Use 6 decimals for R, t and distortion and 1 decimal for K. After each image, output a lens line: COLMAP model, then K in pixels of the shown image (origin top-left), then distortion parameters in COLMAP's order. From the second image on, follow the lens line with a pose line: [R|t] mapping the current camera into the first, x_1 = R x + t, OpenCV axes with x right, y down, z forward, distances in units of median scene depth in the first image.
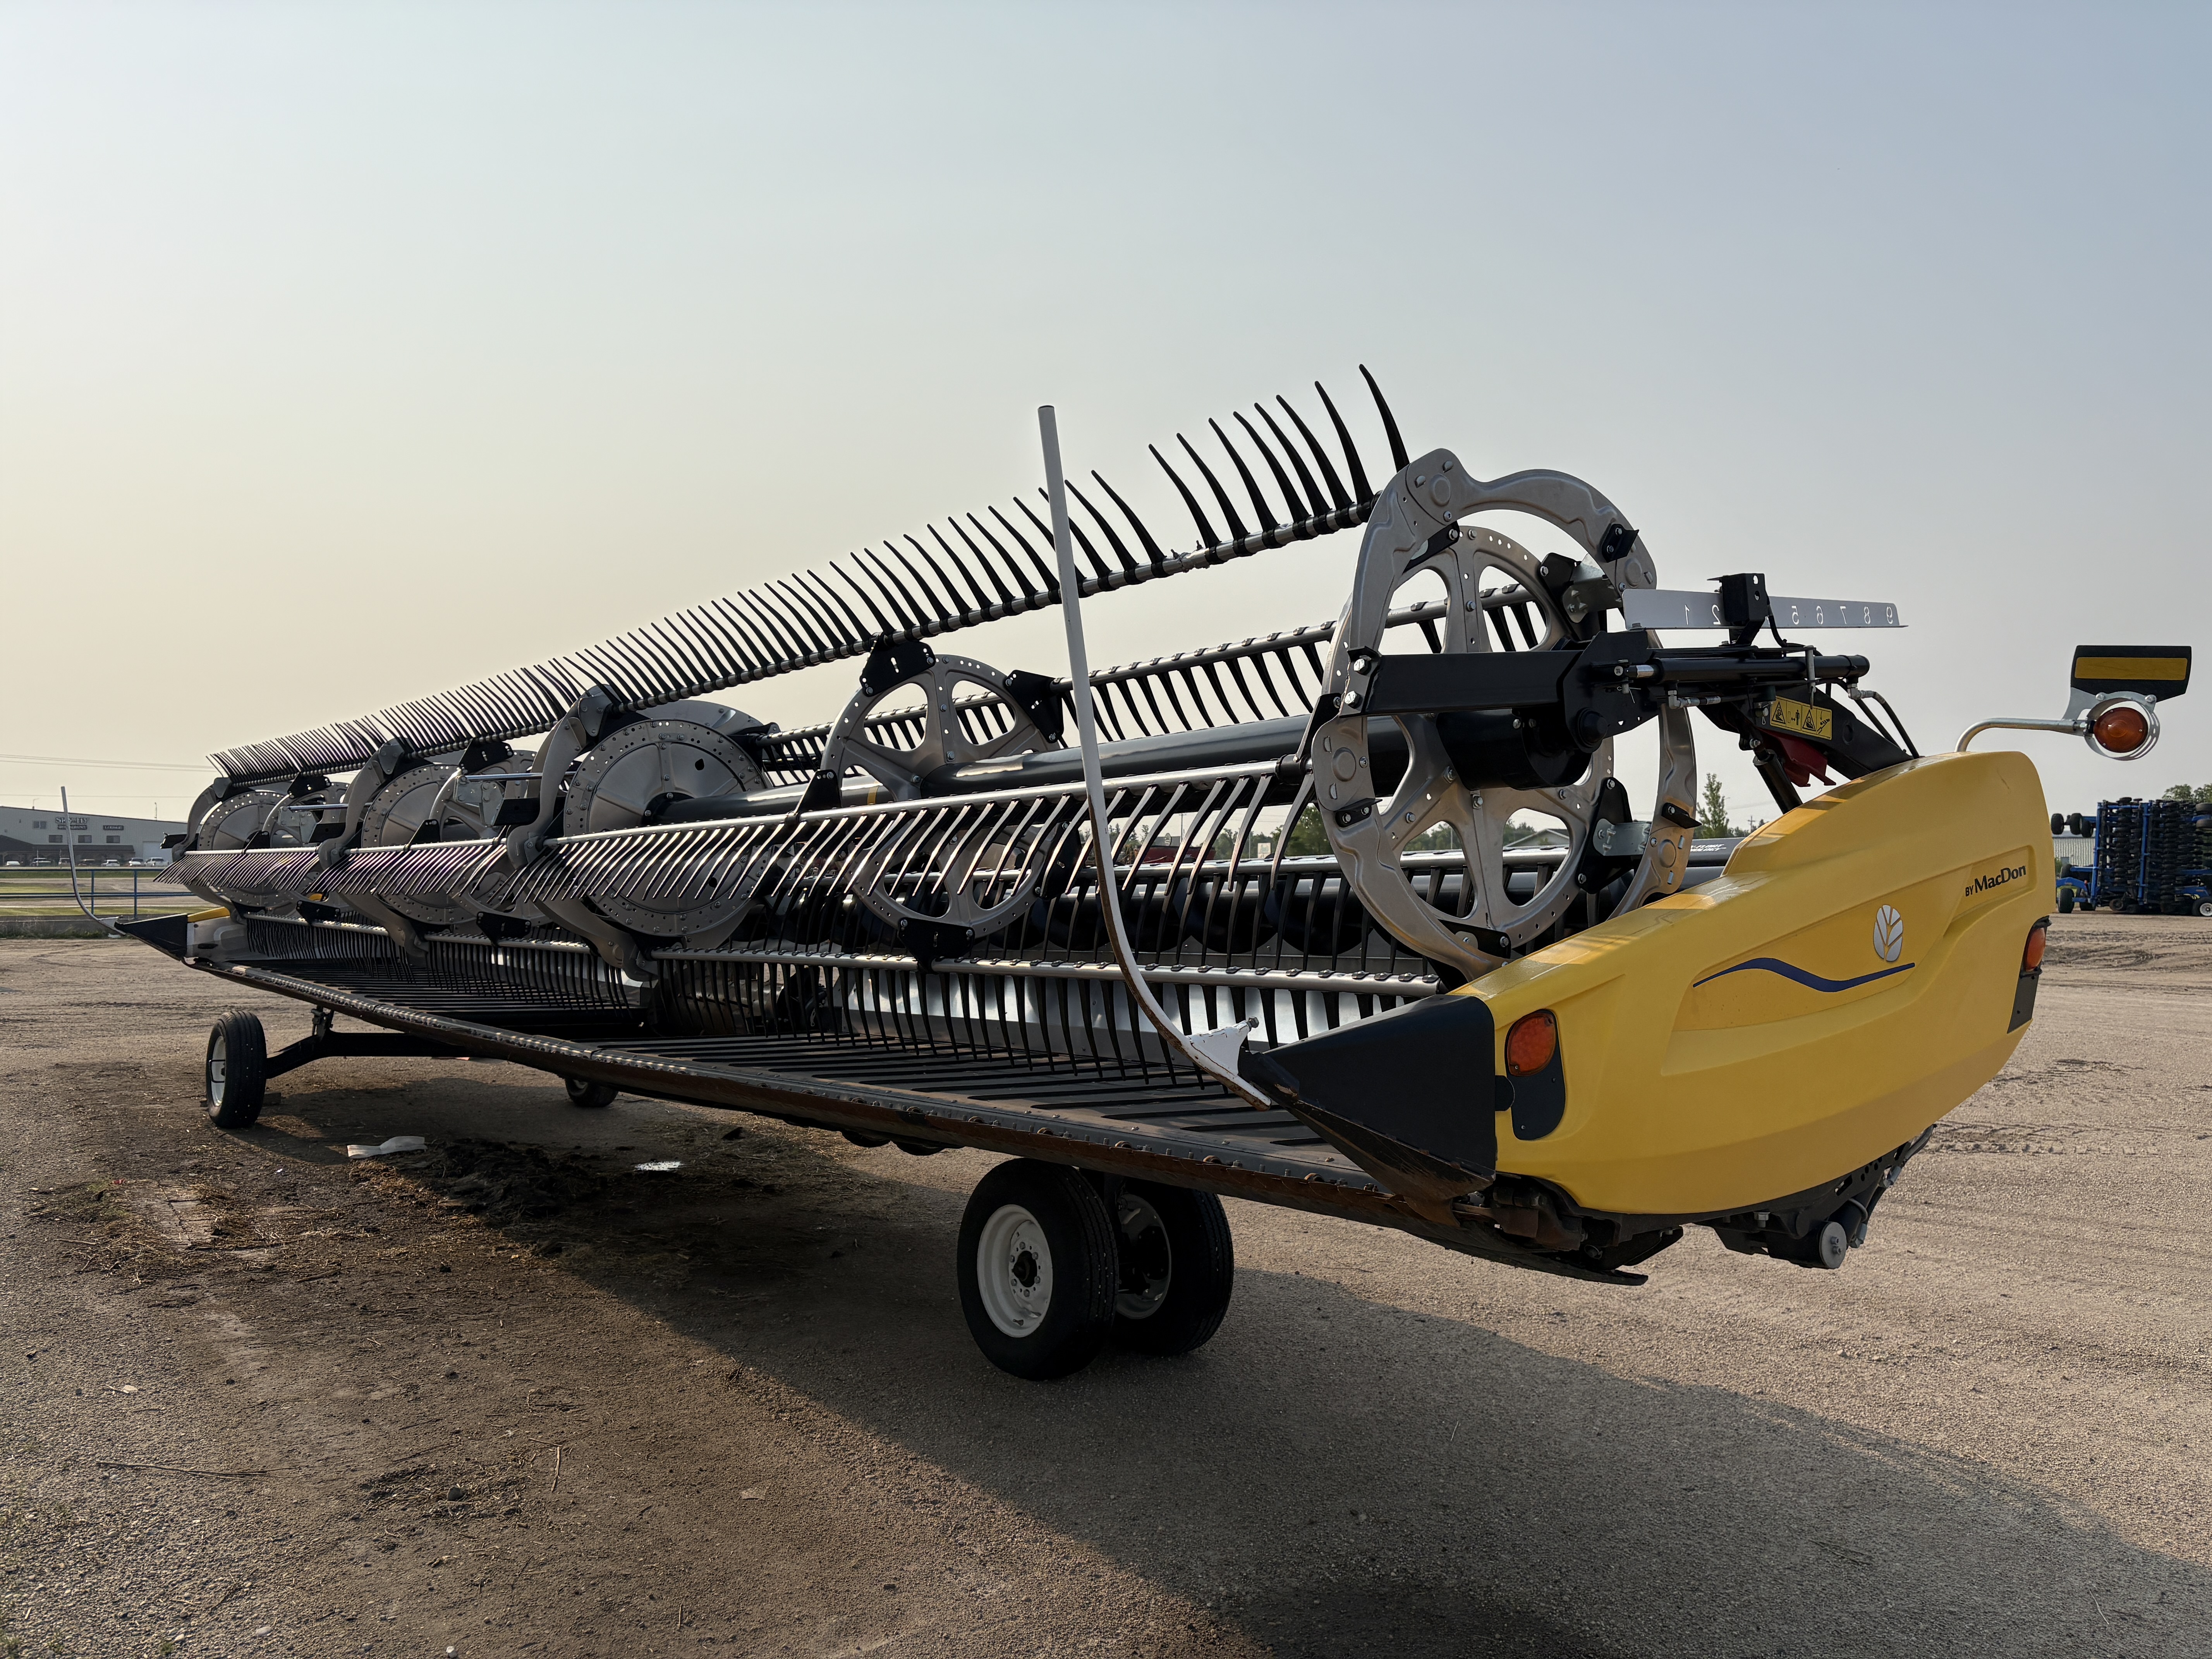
lens RADIAL K [[1687.0, 0, 1106.5], [0, 1687.0, 863.1], [0, 0, 1]] dist [0.089574, -0.104558]
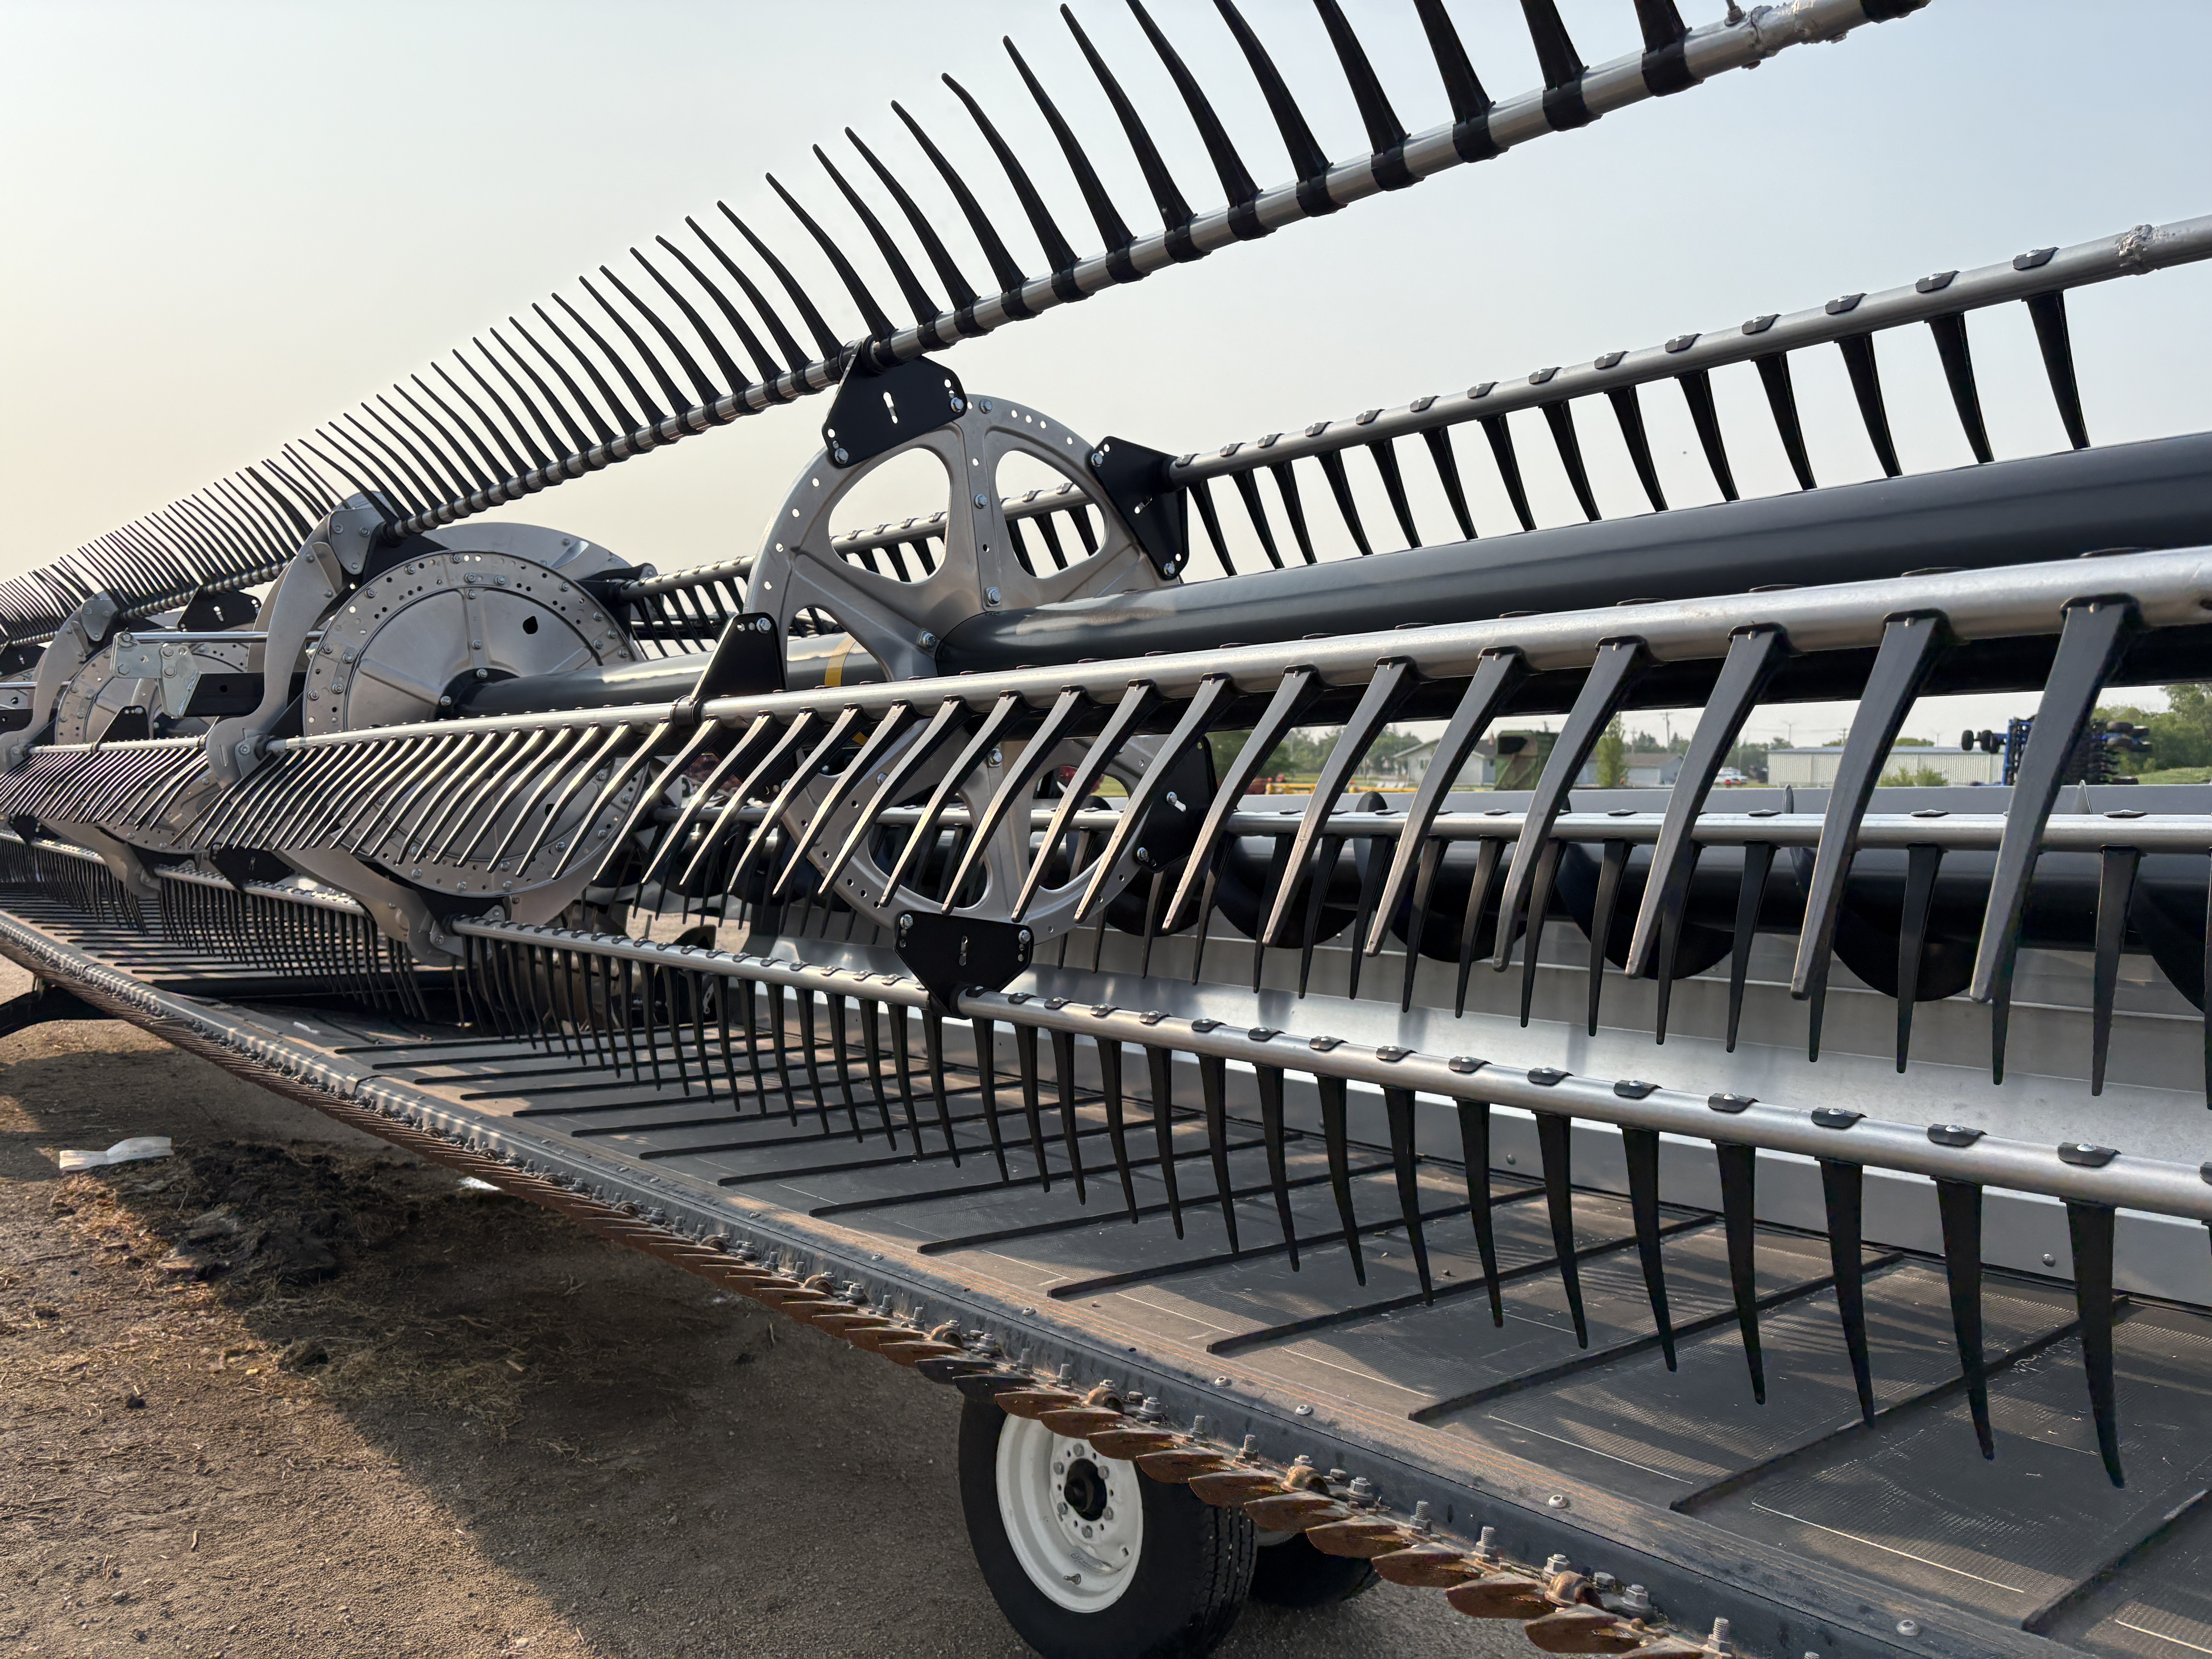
lens RADIAL K [[1687.0, 0, 1106.5], [0, 1687.0, 863.1], [0, 0, 1]] dist [0.089574, -0.104558]
pose [[0.997741, 0.010624, 0.066327, -0.071668], [-0.014399, 0.998288, 0.056690, -0.009334], [-0.065611, -0.057517, 0.996186, 0.371816]]
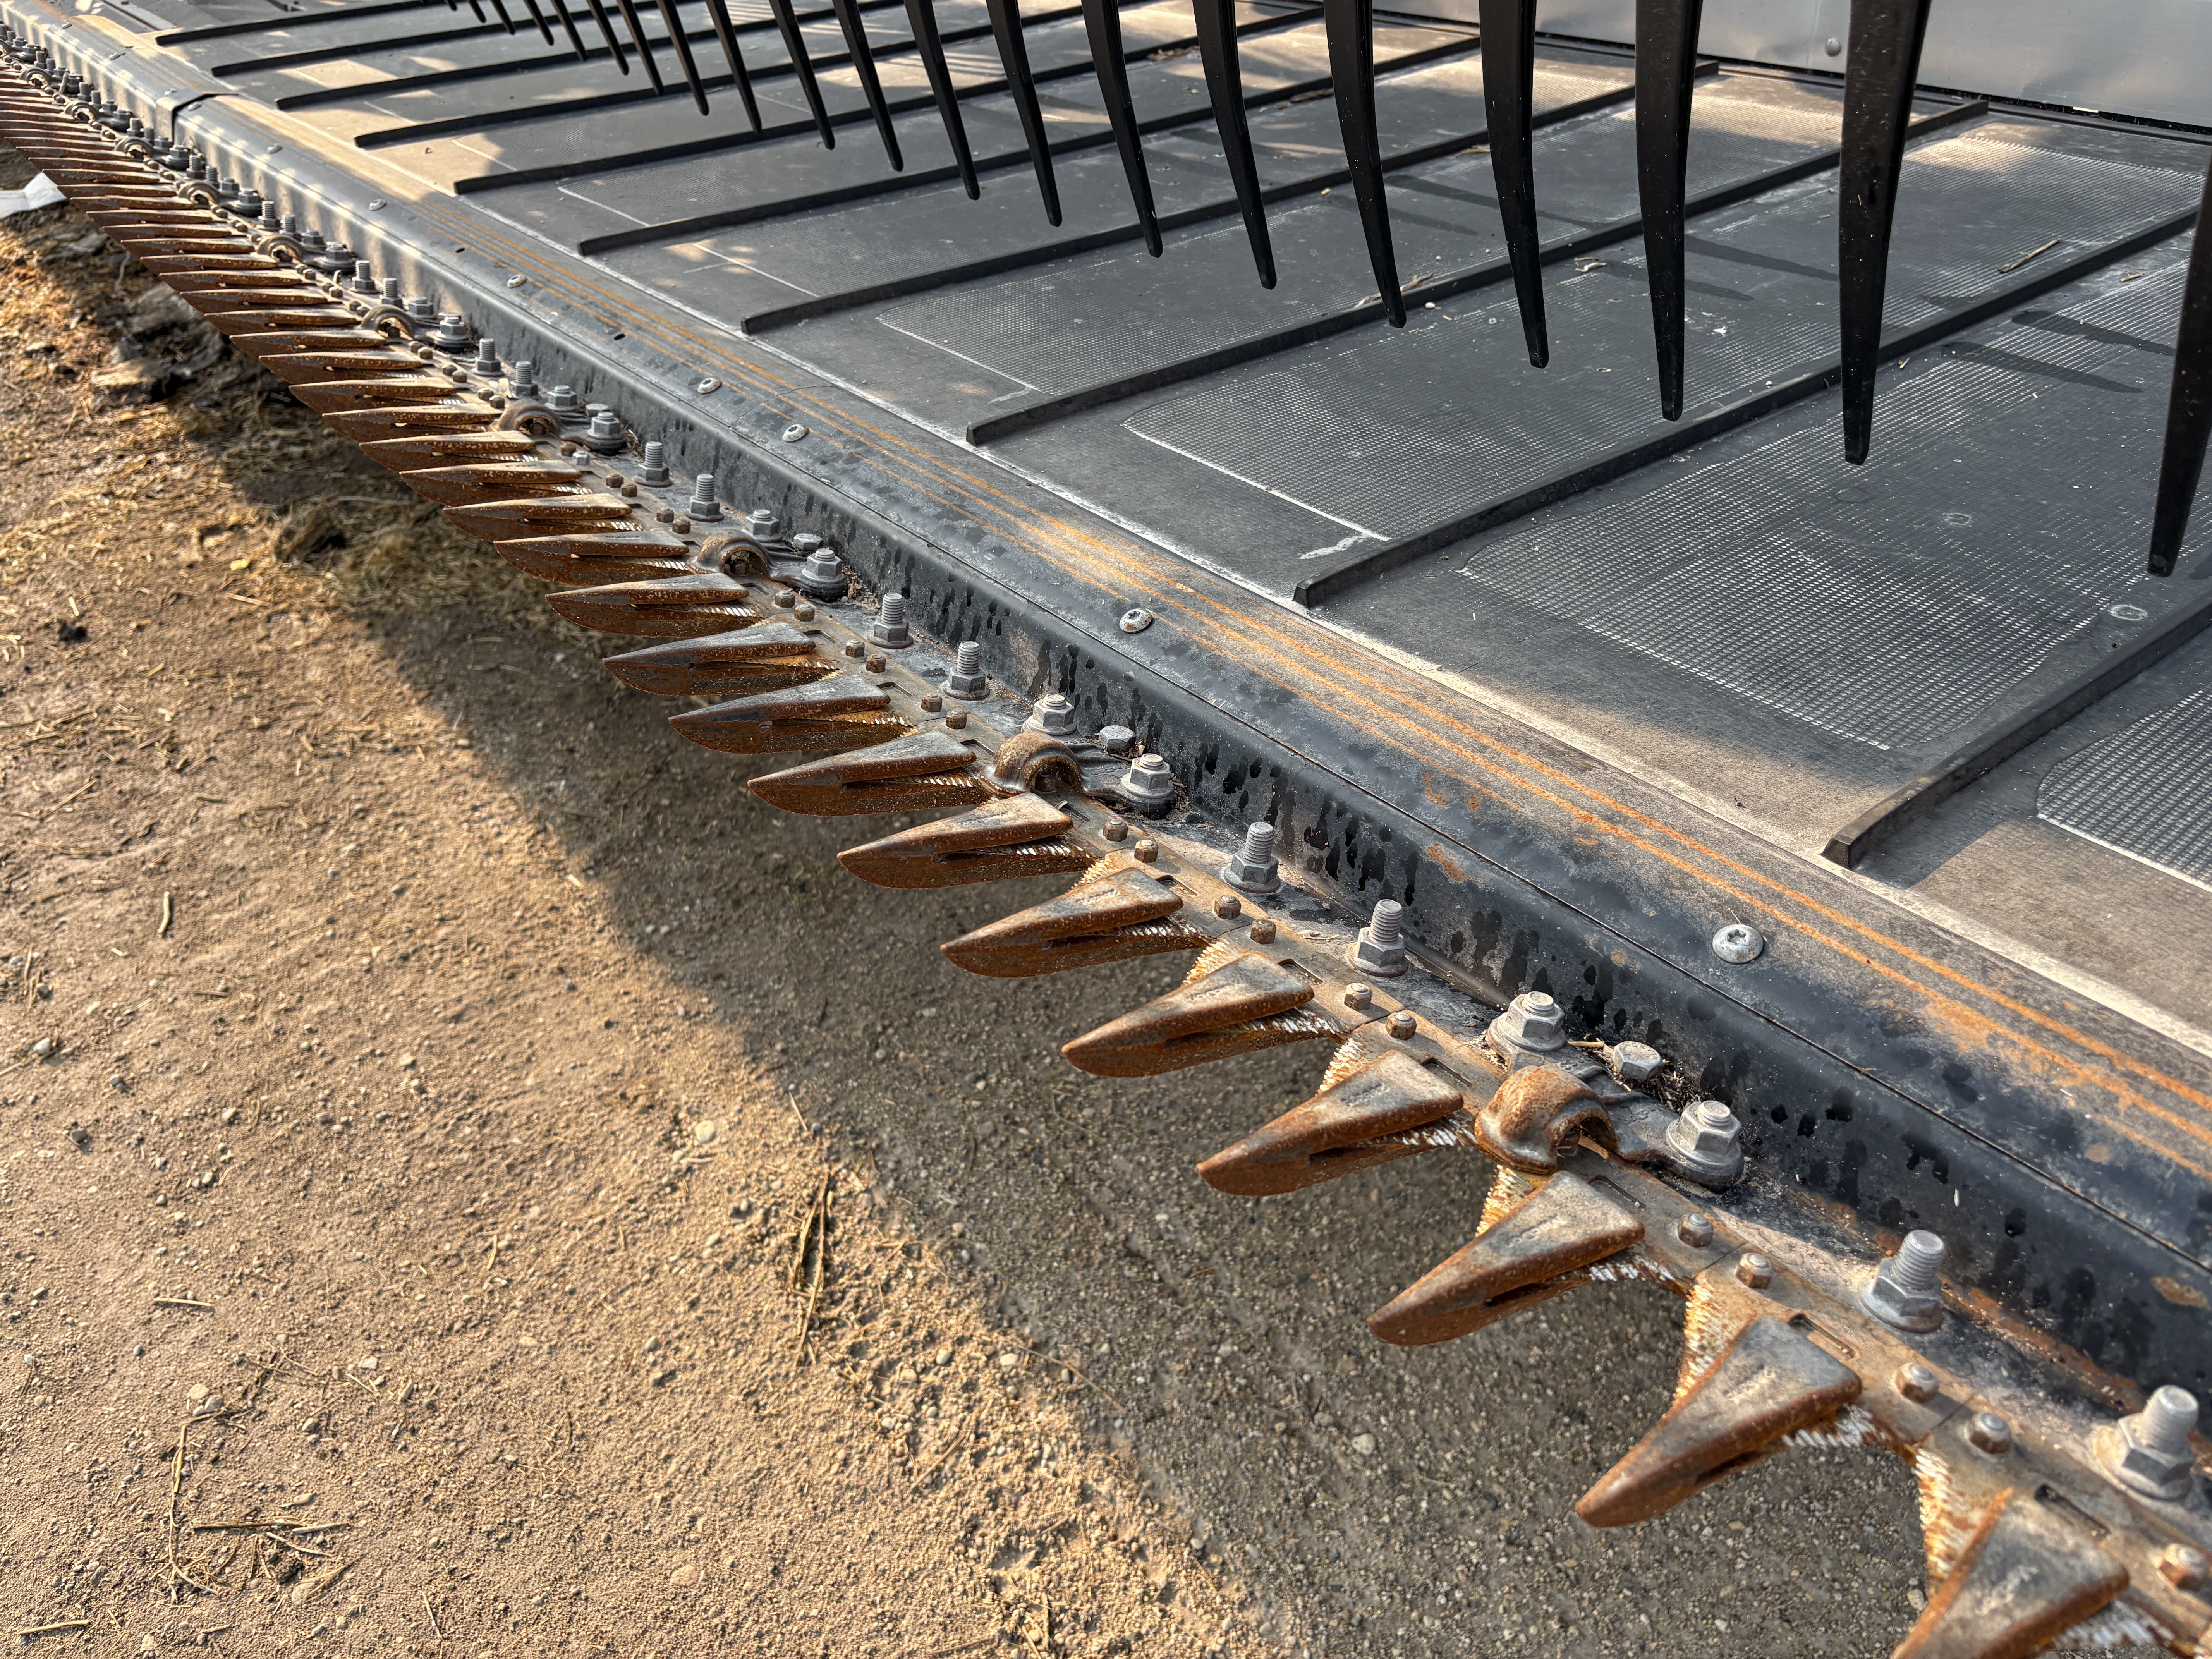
lens RADIAL K [[1687.0, 0, 1106.5], [0, 1687.0, 863.1], [0, 0, 1]] dist [0.089574, -0.104558]
pose [[0.998624, -0.046685, -0.023881, -0.129772], [0.051593, 0.793314, 0.606623, 0.037410], [-0.009375, -0.607020, 0.794631, 0.676262]]
